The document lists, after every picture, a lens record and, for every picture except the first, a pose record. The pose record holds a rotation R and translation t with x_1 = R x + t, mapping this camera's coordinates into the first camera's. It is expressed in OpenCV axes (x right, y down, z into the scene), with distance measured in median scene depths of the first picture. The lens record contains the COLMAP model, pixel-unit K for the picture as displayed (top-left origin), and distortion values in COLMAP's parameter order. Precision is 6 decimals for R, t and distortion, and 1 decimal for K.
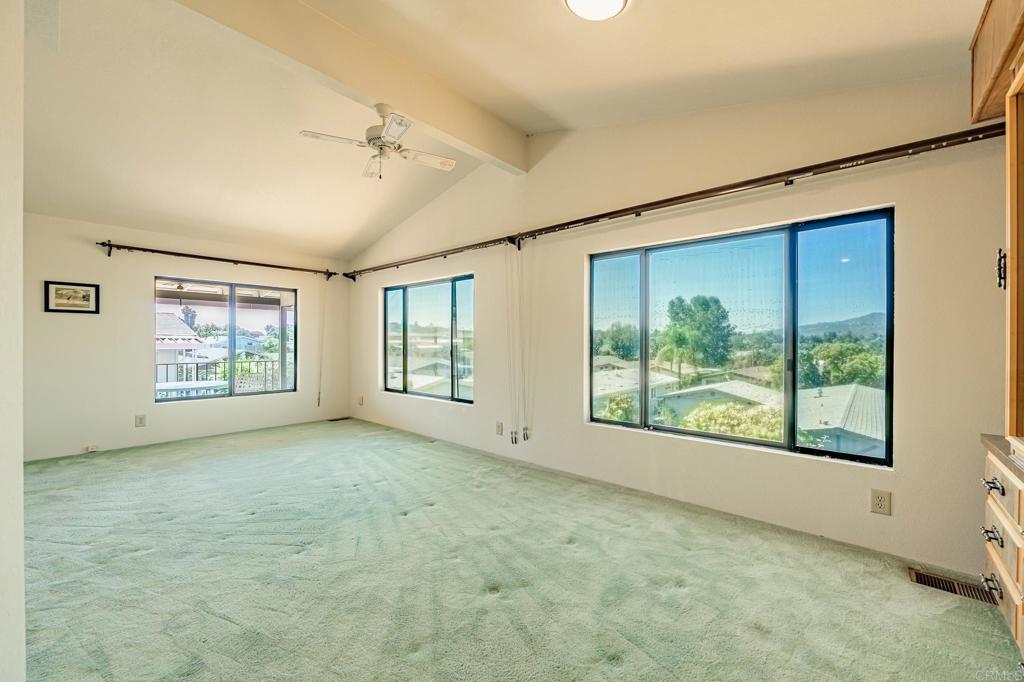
lens RADIAL K [[407.8, 0, 510.1], [0, 407.8, 343.8], [0, 0, 1]] dist [0.000123, -0.000106]
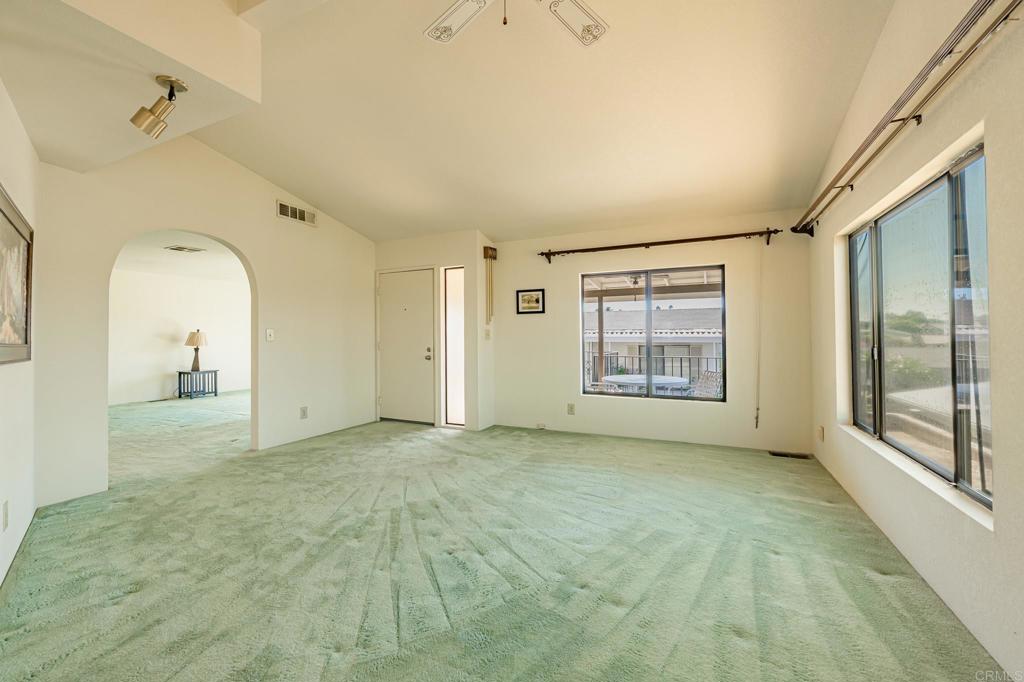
lens RADIAL K [[415.8, 0, 513.6], [0, 415.8, 331.1], [0, 0, 1]] dist [-0.002203, -0.000397]
pose [[0.290328, -0.014924, -0.956811, 0.127576], [0.005043, 0.999888, -0.014066, -0.005116], [0.956914, -0.000741, 0.290371, 0.584694]]
